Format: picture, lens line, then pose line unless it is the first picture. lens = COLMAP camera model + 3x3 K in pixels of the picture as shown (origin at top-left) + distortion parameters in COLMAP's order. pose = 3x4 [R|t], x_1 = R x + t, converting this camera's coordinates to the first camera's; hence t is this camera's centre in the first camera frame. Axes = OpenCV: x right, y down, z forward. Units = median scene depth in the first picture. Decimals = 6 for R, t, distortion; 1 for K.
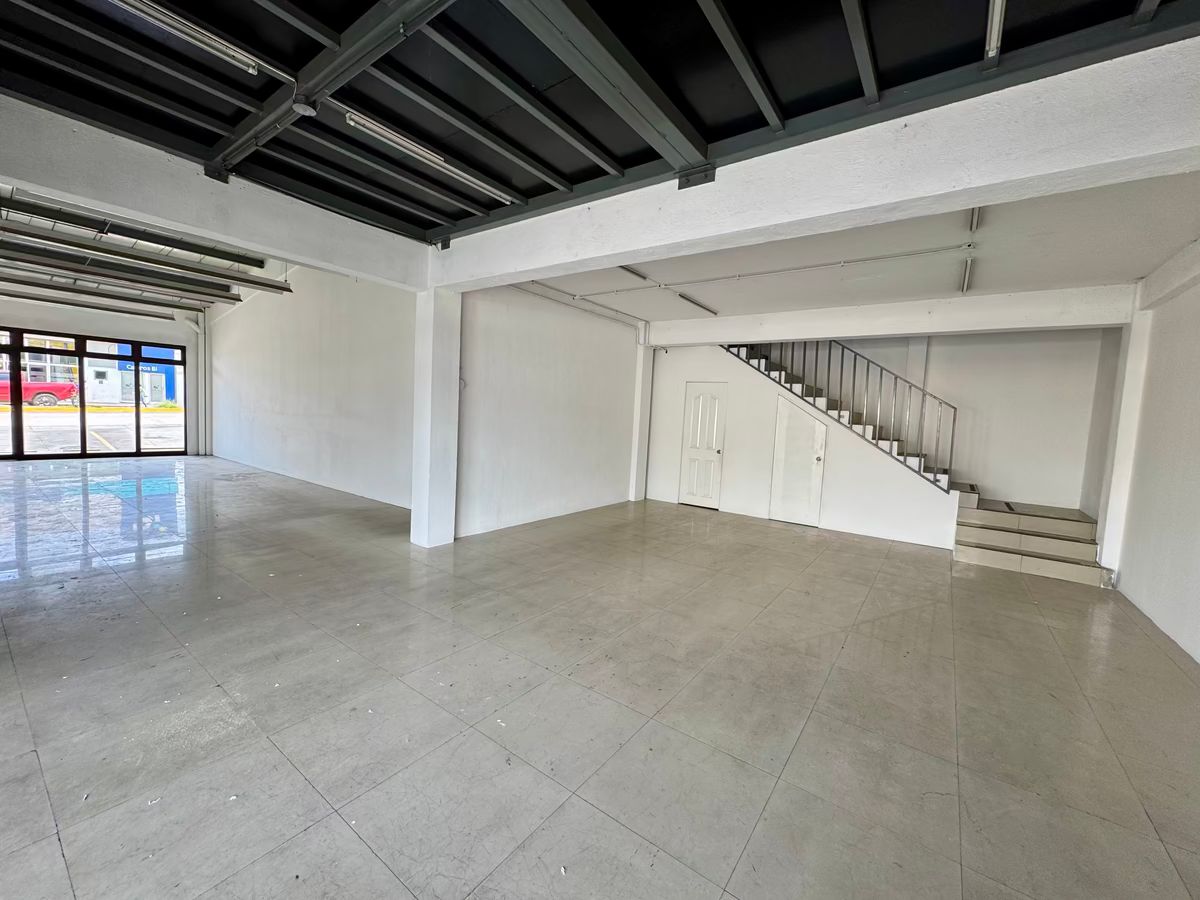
lens RADIAL K [[483.2, 0, 600.0], [0, 483.2, 450.0], [0, 0, 1]] dist [-0.002067, 0.000563]
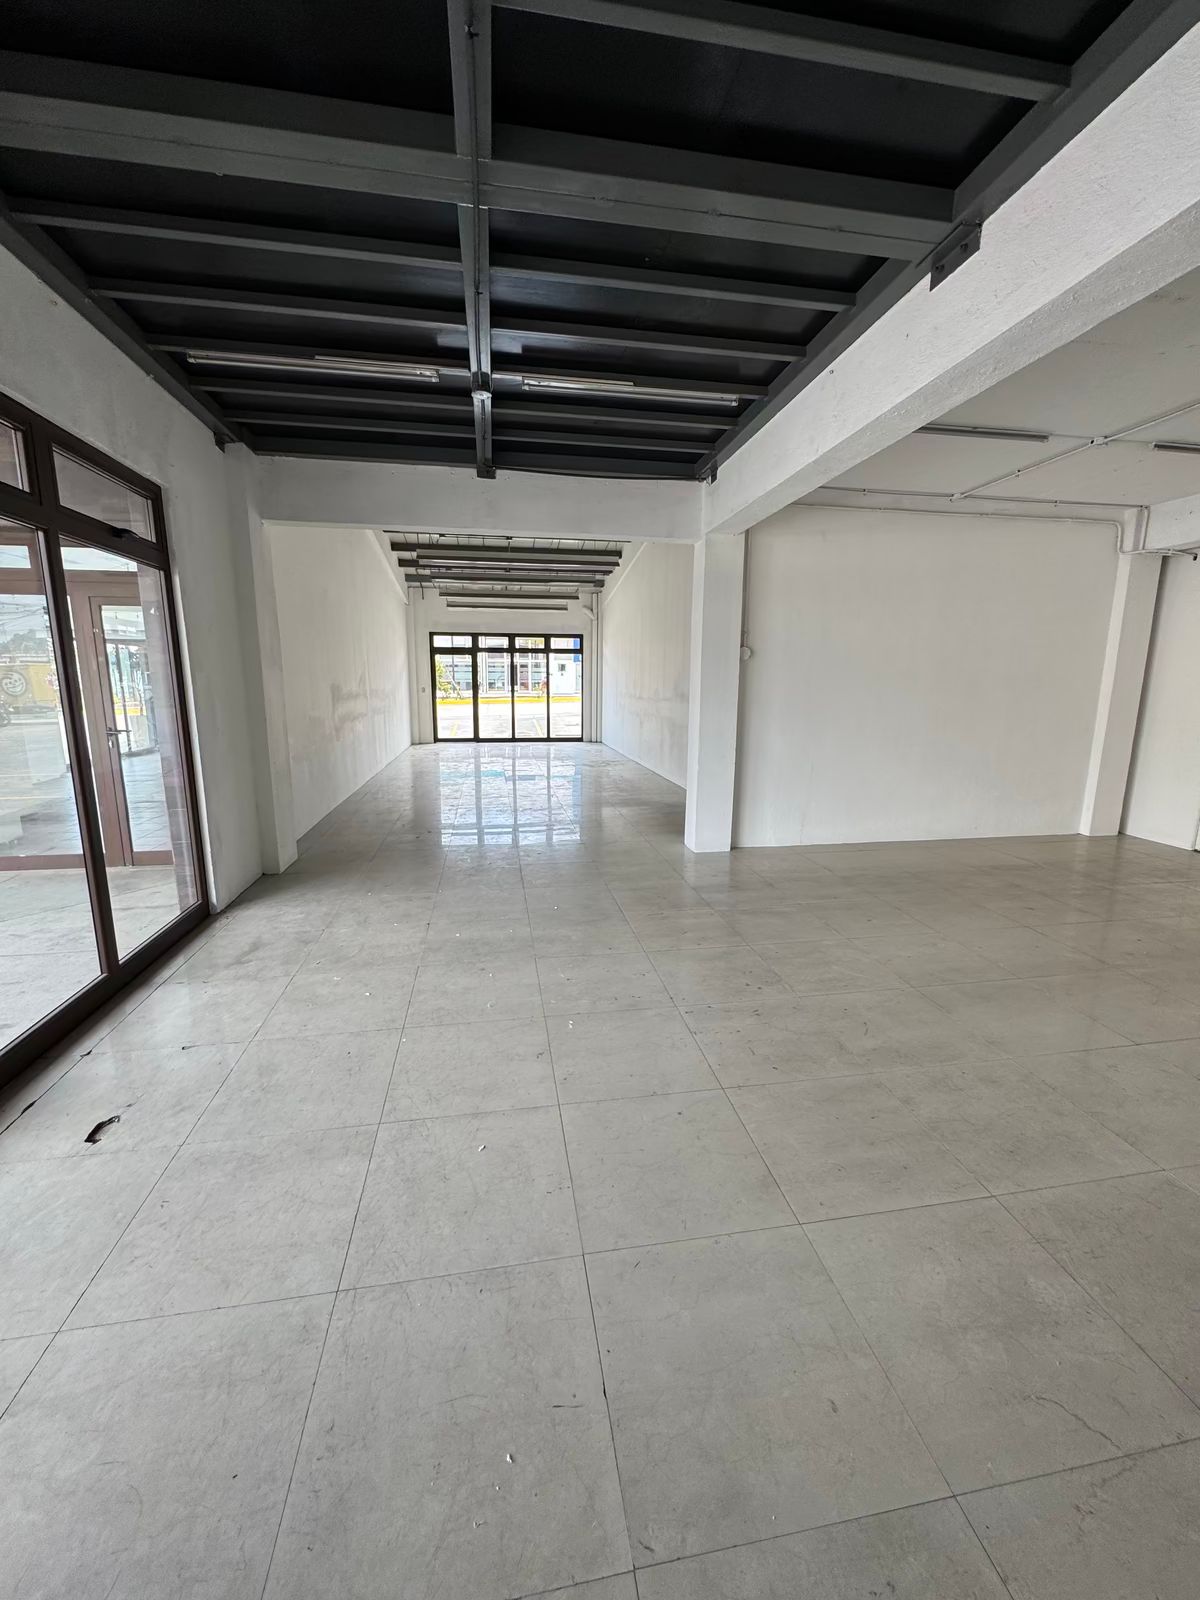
lens RADIAL K [[644.2, 0, 600.0], [0, 644.2, 800.0], [0, 0, 1]] dist [-0.002067, 0.000563]
pose [[0.711979, 0.082565, -0.697330, 0.294612], [-0.023279, 0.995293, 0.094077, 0.008228], [0.701815, -0.050748, 0.710549, 0.080962]]
